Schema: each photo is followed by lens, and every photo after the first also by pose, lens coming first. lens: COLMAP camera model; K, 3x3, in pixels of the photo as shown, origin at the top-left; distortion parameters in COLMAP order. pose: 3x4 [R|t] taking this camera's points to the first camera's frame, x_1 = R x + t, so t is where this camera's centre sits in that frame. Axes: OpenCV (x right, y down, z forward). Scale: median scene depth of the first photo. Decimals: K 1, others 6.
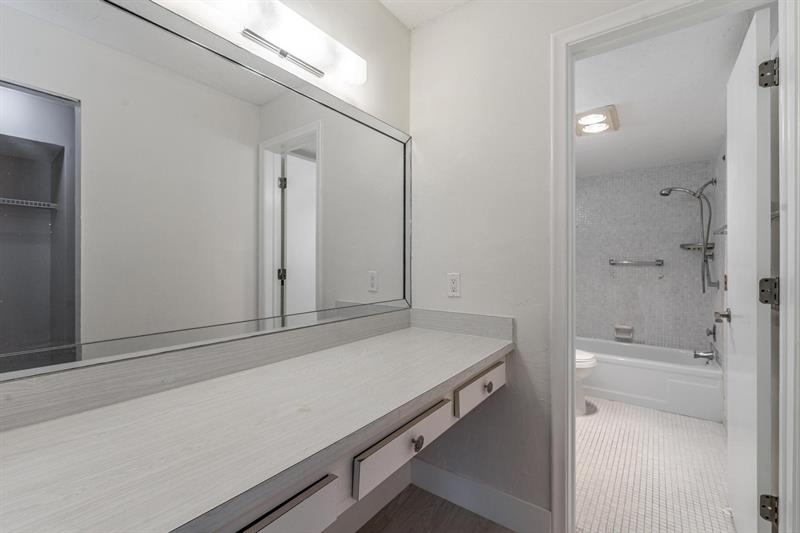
lens RADIAL K [[356.3, 0, 396.8], [0, 356.3, 262.9], [0, 0, 1]] dist [0.004114, 0.001306]
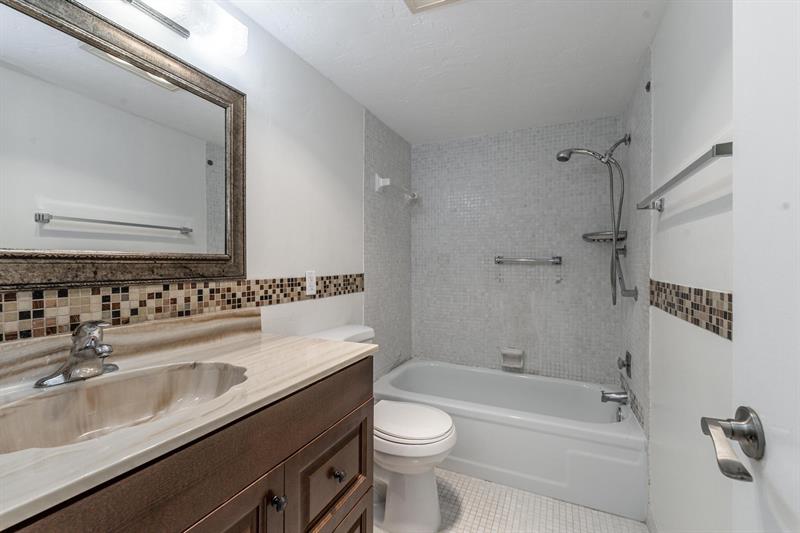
lens RADIAL K [[347.9, 0, 399.1], [0, 347.9, 264.5], [0, 0, 1]] dist [0.003766, -0.000502]
pose [[0.980689, -0.005979, 0.195481, 0.305714], [0.004731, 0.999965, 0.006851, 0.001128], [-0.195516, -0.005794, 0.980683, 0.400354]]
